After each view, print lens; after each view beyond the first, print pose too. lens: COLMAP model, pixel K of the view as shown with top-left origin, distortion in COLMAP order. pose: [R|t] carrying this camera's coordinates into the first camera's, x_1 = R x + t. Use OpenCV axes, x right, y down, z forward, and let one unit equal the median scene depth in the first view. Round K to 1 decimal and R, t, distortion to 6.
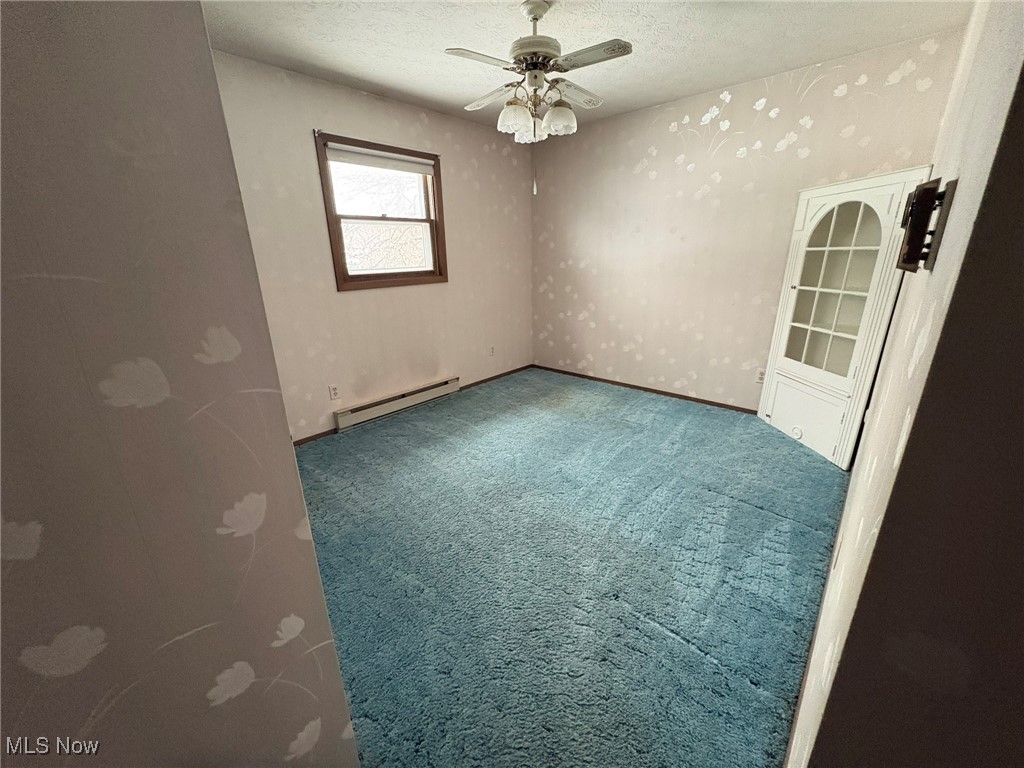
lens RADIAL K [[405.7, 0, 512.0], [0, 405.7, 384.0], [0, 0, 1]] dist [-0.000600, 0.000137]
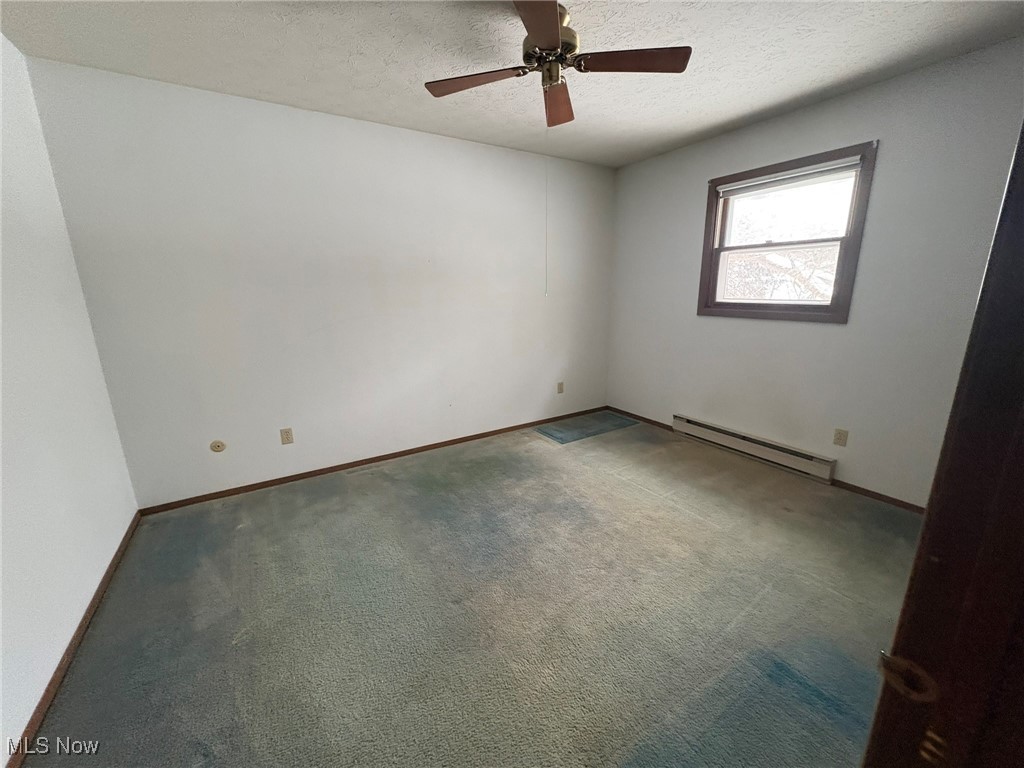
lens RADIAL K [[405.7, 0, 512.0], [0, 405.7, 384.0], [0, 0, 1]] dist [-0.000600, 0.000137]
pose [[-0.251787, 0.257662, -0.932853, 0.770304], [-0.278060, 0.904004, 0.324745, -0.263186], [0.926977, 0.341155, -0.155971, 0.720953]]
